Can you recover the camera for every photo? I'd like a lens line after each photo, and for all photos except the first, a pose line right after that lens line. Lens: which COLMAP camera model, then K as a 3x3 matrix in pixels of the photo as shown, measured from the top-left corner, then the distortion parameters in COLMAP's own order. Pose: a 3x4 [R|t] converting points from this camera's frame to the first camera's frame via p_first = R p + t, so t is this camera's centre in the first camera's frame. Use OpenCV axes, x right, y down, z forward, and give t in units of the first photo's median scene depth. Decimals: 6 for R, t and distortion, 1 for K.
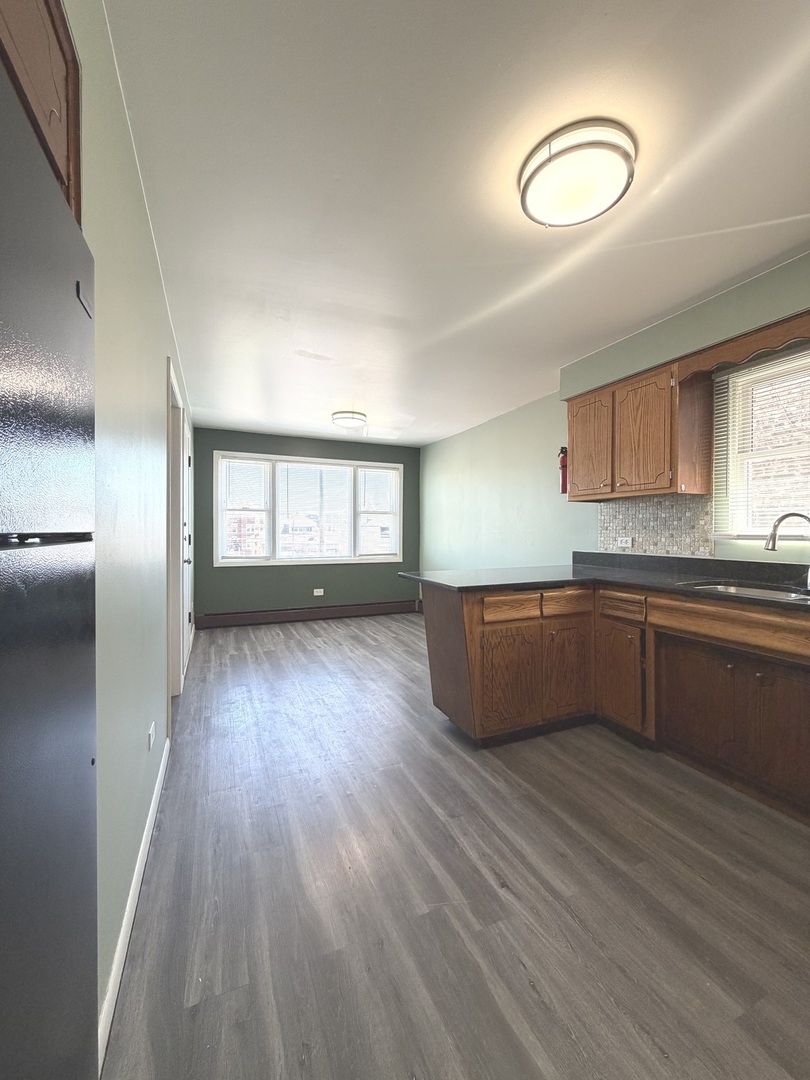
lens RADIAL K [[430.7, 0, 406.6], [0, 430.7, 533.3], [0, 0, 1]] dist [-0.001848, 0.000113]
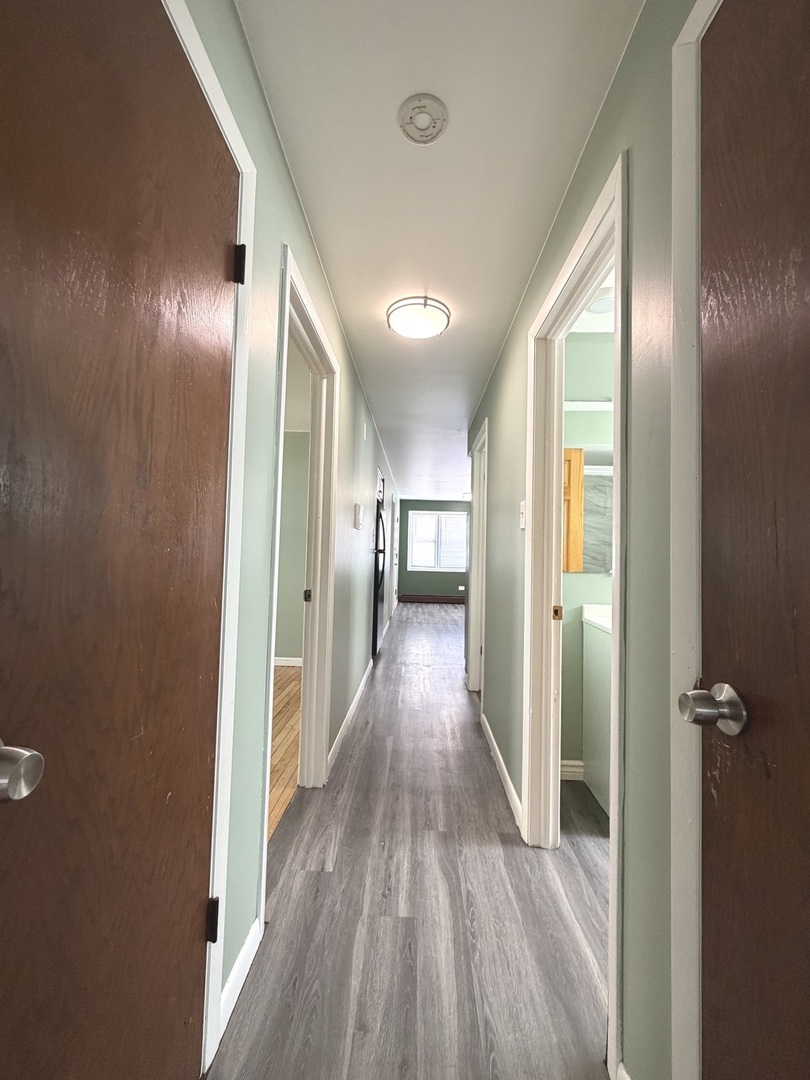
lens RADIAL K [[430.7, 0, 406.6], [0, 430.7, 533.3], [0, 0, 1]] dist [-0.001848, 0.000113]
pose [[0.904705, 0.005348, -0.426005, 0.704140], [-0.030584, 0.998157, -0.052422, 0.027366], [0.424939, 0.060455, 0.903201, -1.436894]]
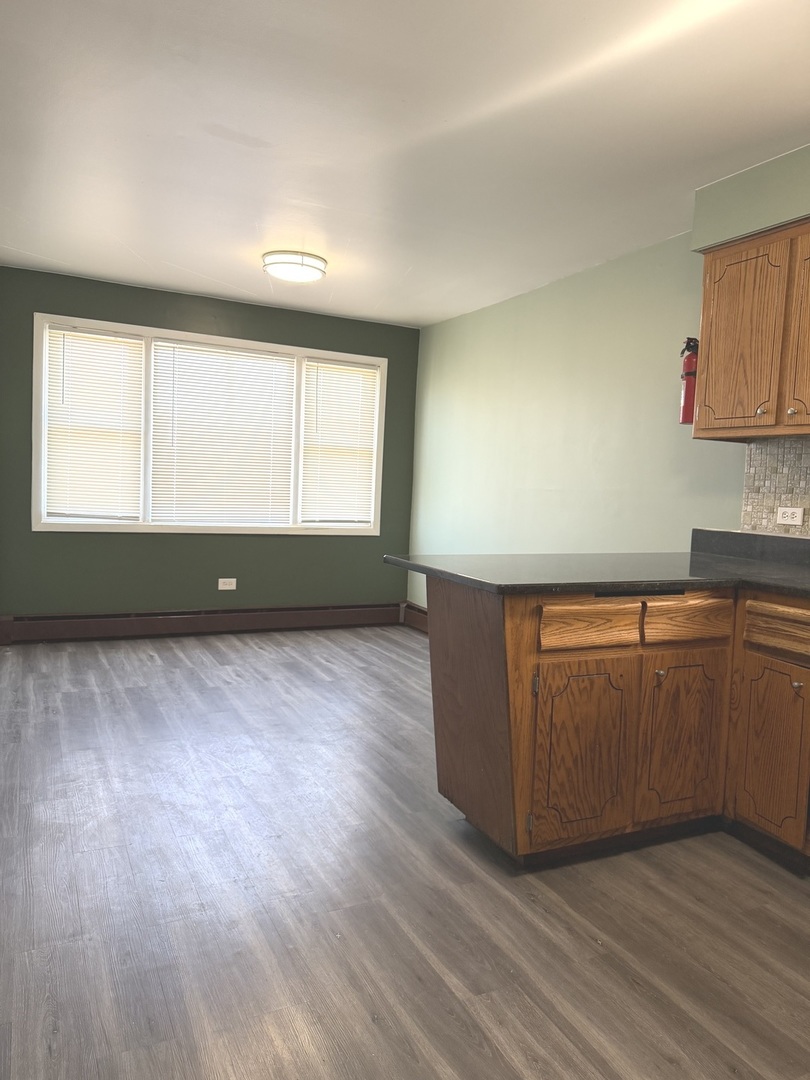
lens RADIAL K [[763.6, 0, 413.6], [0, 763.6, 536.6], [0, 0, 1]] dist [0.061886, -0.089873]
pose [[0.998033, 0.039184, 0.048943, -0.034571], [-0.042372, 0.996926, 0.065899, 0.002381], [-0.046210, -0.067843, 0.996625, 0.028202]]
